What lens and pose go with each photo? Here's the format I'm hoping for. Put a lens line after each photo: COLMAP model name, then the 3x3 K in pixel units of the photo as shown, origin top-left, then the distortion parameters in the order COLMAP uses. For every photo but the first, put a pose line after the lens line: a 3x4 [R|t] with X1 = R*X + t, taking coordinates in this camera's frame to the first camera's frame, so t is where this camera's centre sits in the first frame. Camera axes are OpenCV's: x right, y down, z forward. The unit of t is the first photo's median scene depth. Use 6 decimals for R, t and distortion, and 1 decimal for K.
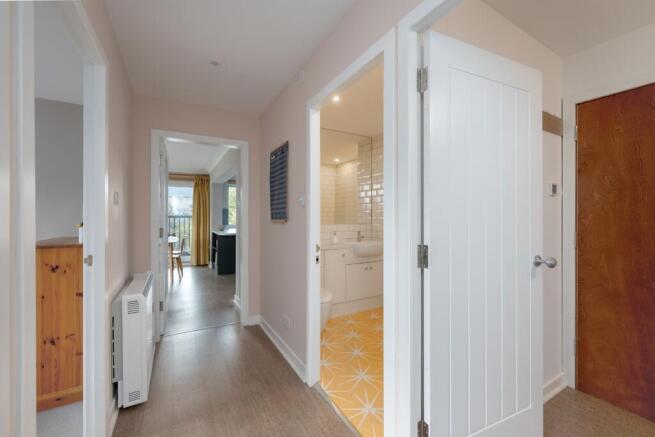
lens RADIAL K [[265.3, 0, 328.6], [0, 265.3, 217.5], [0, 0, 1]] dist [0.000193, 0.000001]
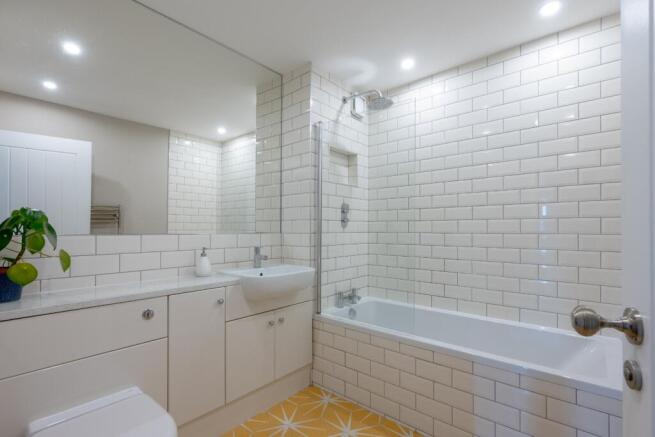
lens RADIAL K [[302.0, 0, 328.1], [0, 302.0, 223.8], [0, 0, 1]] dist [-0.000174, -0.000025]
pose [[0.943239, 0.009724, 0.331972, 0.048902], [-0.002539, 0.999753, -0.022070, 0.018855], [-0.332105, 0.019975, 0.943031, 0.389637]]
